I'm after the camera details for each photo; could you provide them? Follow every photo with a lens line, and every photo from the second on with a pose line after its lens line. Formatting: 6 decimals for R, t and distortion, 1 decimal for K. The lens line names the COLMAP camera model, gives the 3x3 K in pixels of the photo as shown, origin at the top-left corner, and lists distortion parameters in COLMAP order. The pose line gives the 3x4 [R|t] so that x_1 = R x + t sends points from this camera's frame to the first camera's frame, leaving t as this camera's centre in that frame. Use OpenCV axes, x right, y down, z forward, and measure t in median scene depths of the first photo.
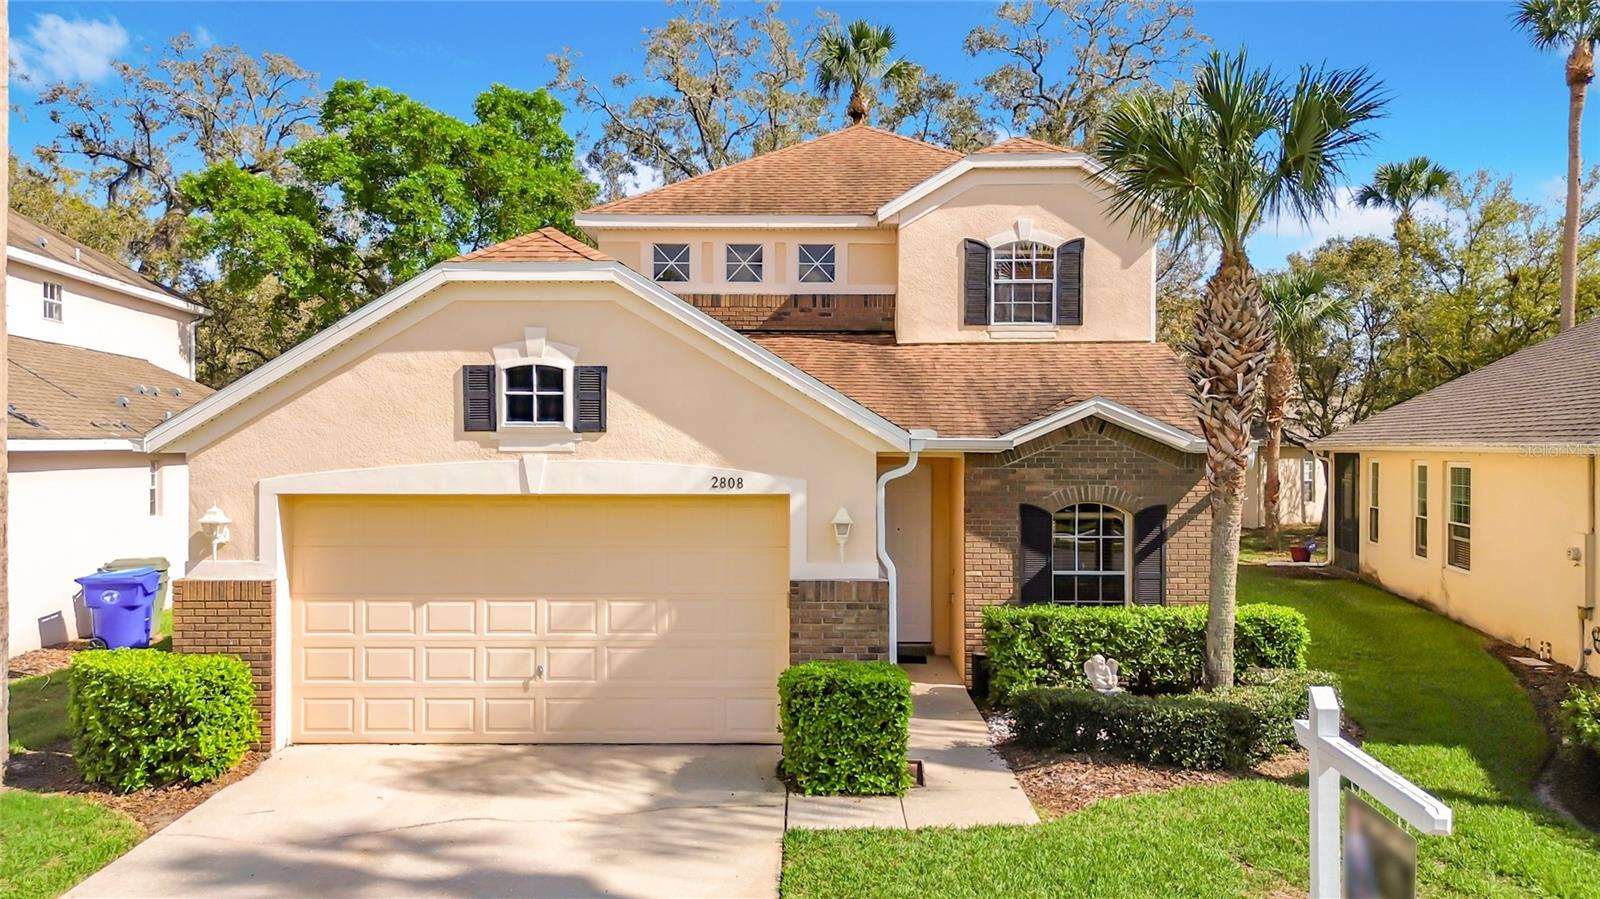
lens RADIAL K [[1146.3, 0, 800.4], [0, 1146.3, 465.2], [0, 0, 1]] dist [0.060044, -0.060794]
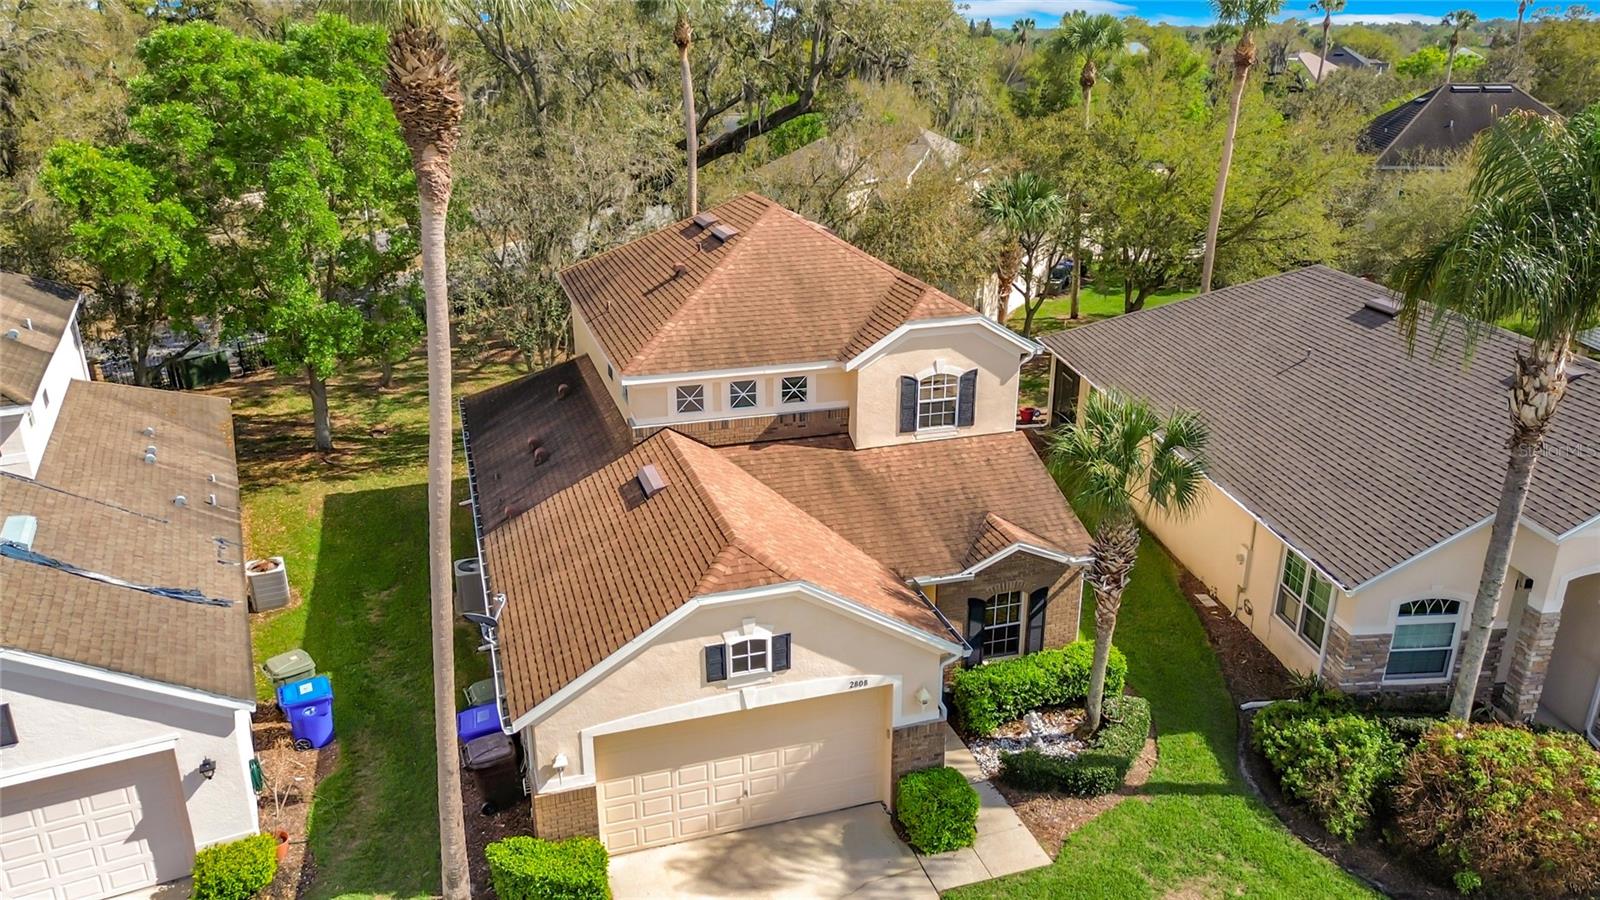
lens RADIAL K [[1146.3, 0, 800.1], [0, 1146.3, 451.5], [0, 0, 1]] dist [0.060044, -0.060794]
pose [[0.948718, -0.109297, 0.296629, -0.593029], [0.006382, 0.944761, 0.327699, -0.838043], [-0.316060, -0.309001, 0.897009, -0.376119]]
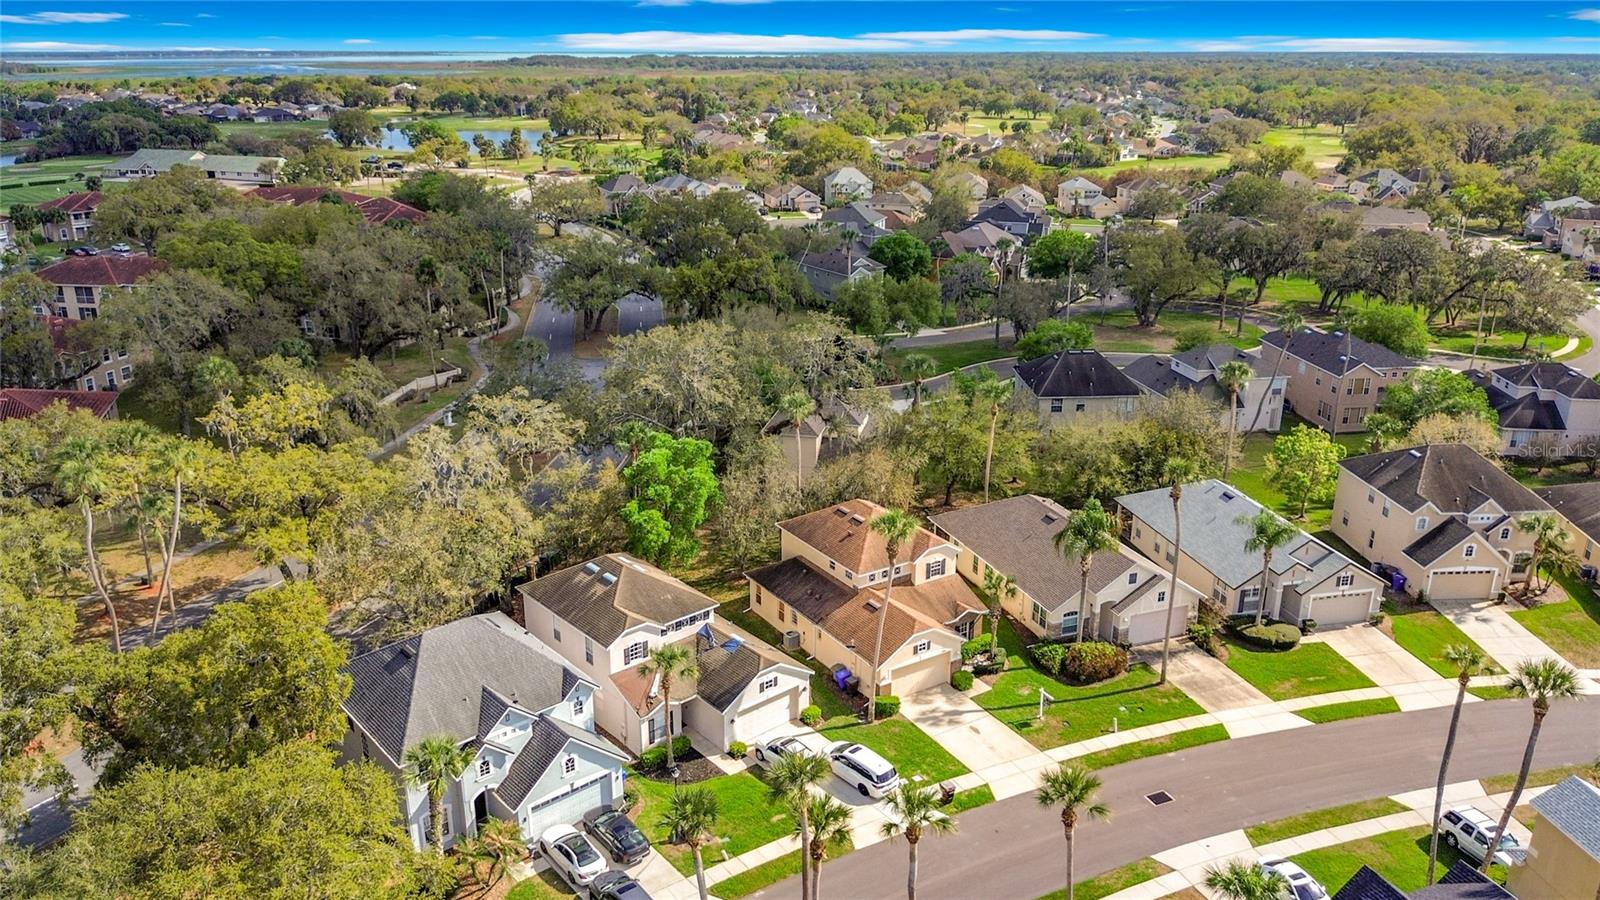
lens RADIAL K [[1146.3, 0, 789.8], [0, 1146.3, 443.3], [0, 0, 1]] dist [0.060044, -0.060794]
pose [[0.838914, -0.176076, 0.514996, -4.026975], [0.011017, 0.951524, 0.307378, -3.185897], [-0.544153, -0.252189, 0.800186, -3.569604]]
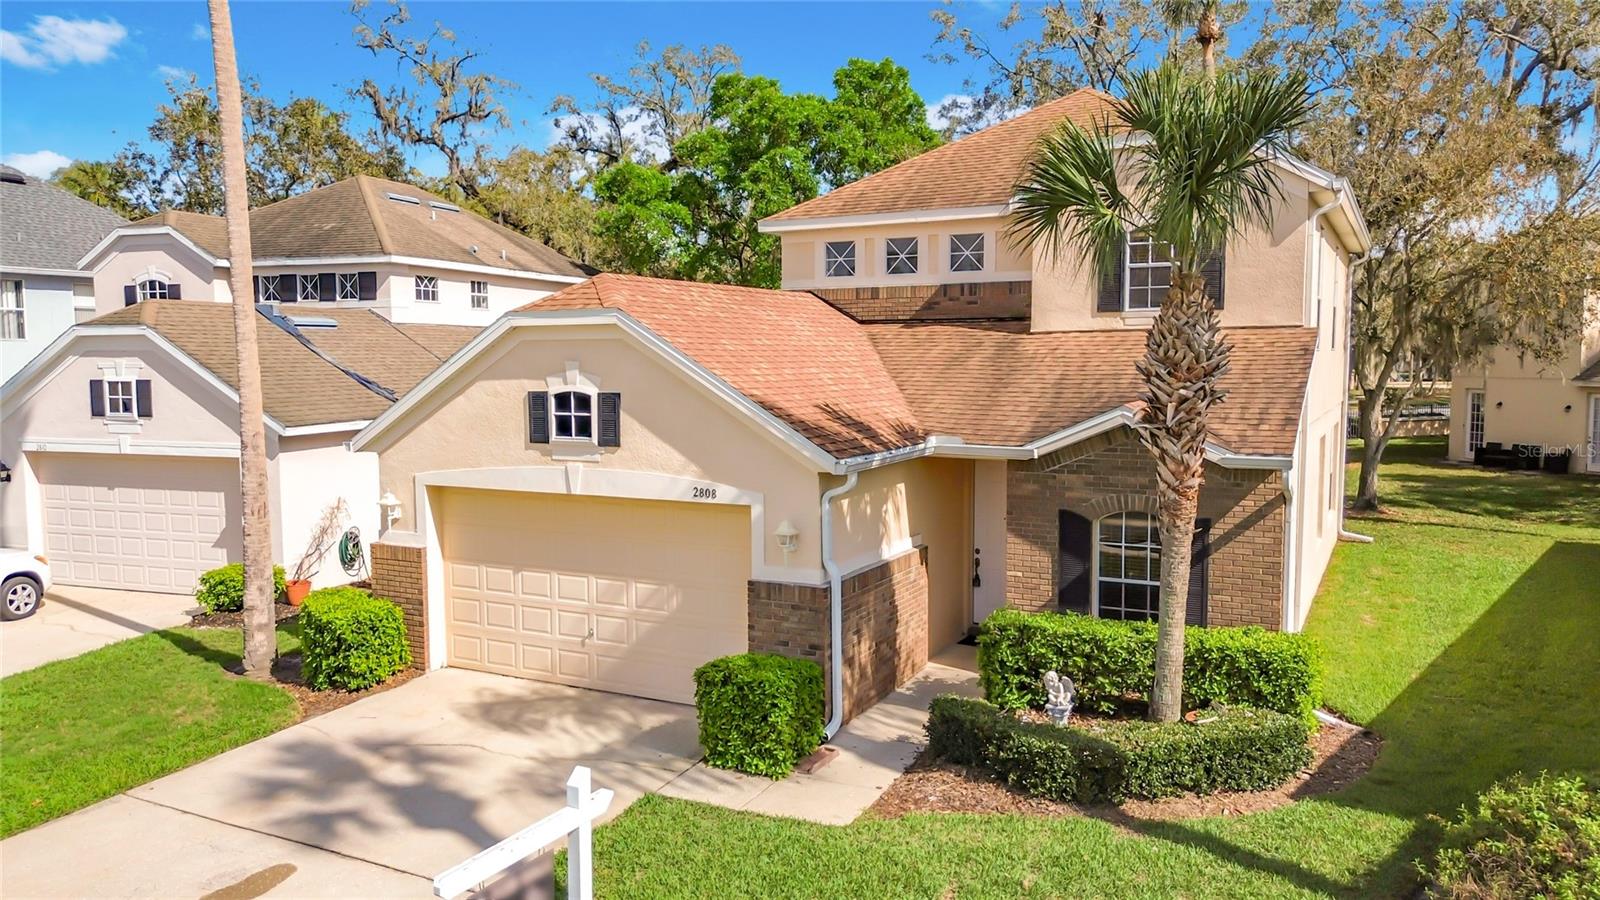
lens RADIAL K [[1146.3, 0, 795.4], [0, 1146.3, 438.7], [0, 0, 1]] dist [0.060044, -0.060794]
pose [[0.887269, 0.026323, -0.460501, 0.543711], [0.000952, 0.998264, 0.058895, -0.105868], [0.461252, -0.052694, 0.885703, 0.001874]]
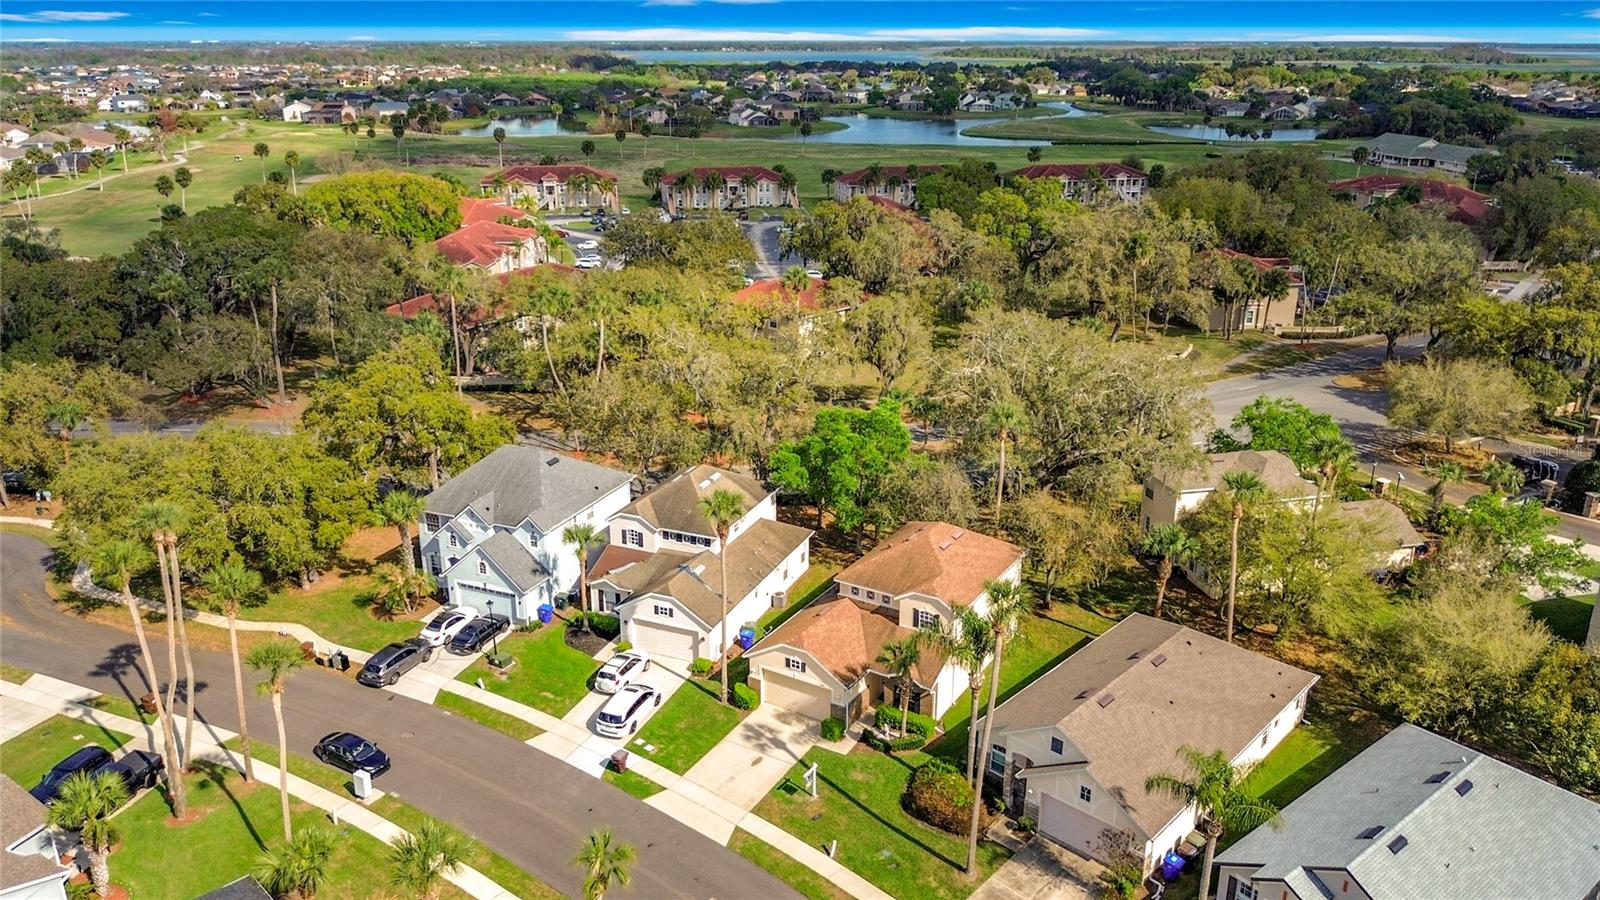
lens RADIAL K [[1146.3, 0, 806.4], [0, 1146.3, 437.4], [0, 0, 1]] dist [0.060044, -0.060794]
pose [[0.860971, 0.160921, -0.482527, 2.518584], [-0.006188, 0.951880, 0.306408, -3.015321], [0.508616, -0.260823, 0.820537, -3.599128]]
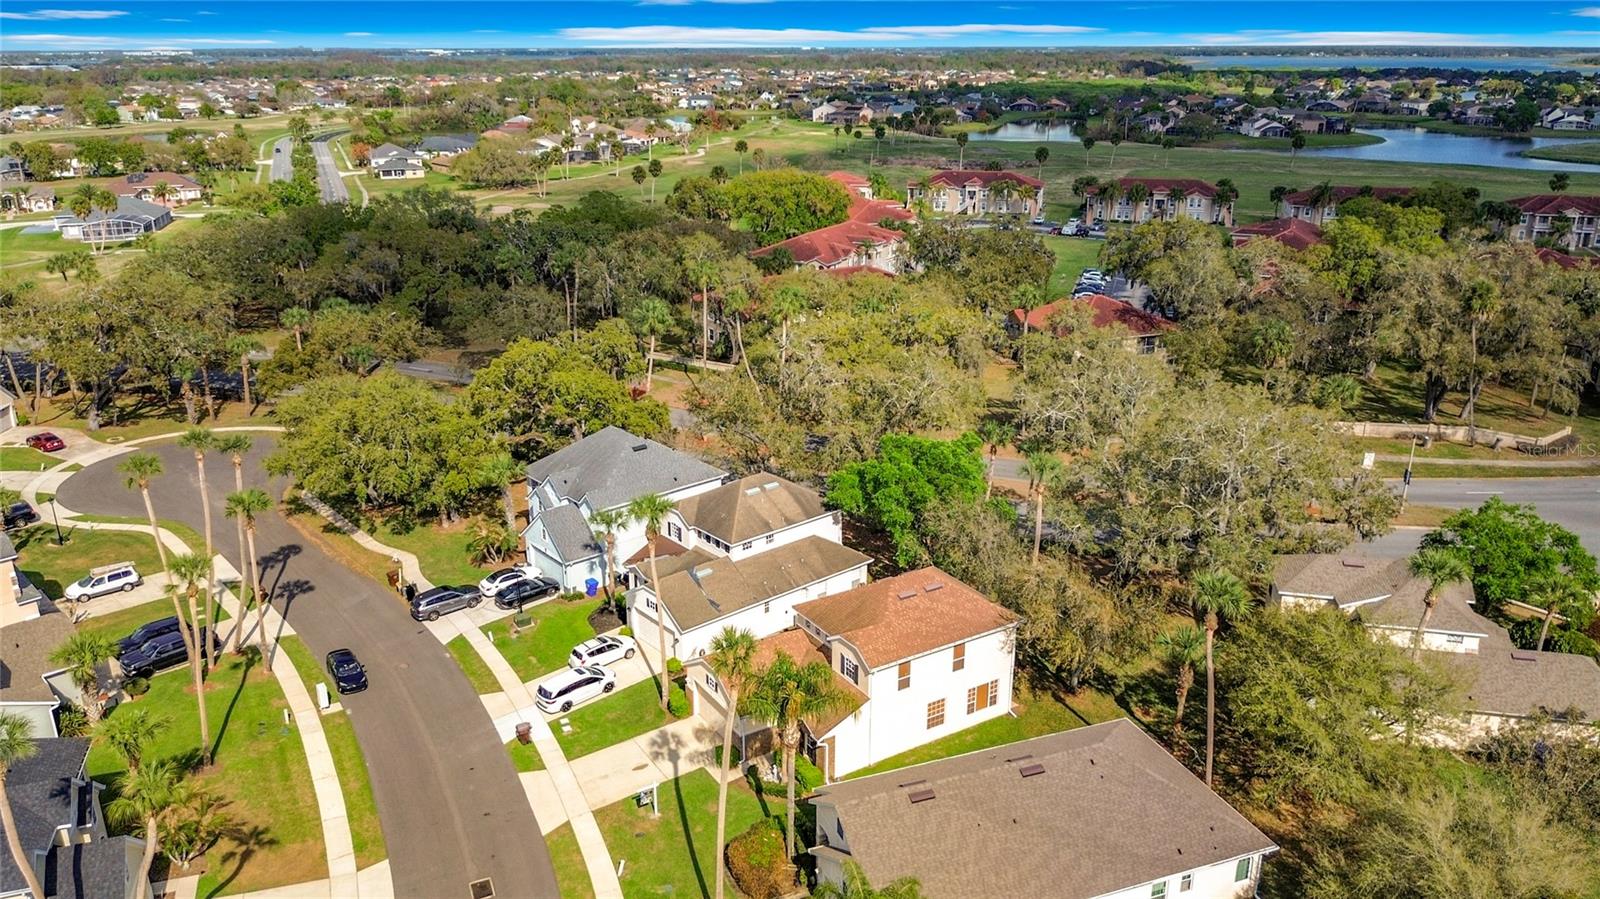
lens RADIAL K [[1146.3, 0, 832.4], [0, 1146.3, 455.5], [0, 0, 1]] dist [0.060044, -0.060794]
pose [[0.559213, 0.275015, -0.782079, 4.398420], [-0.017336, 0.947046, 0.320630, -3.052105], [0.828843, -0.165742, 0.534368, -1.466623]]
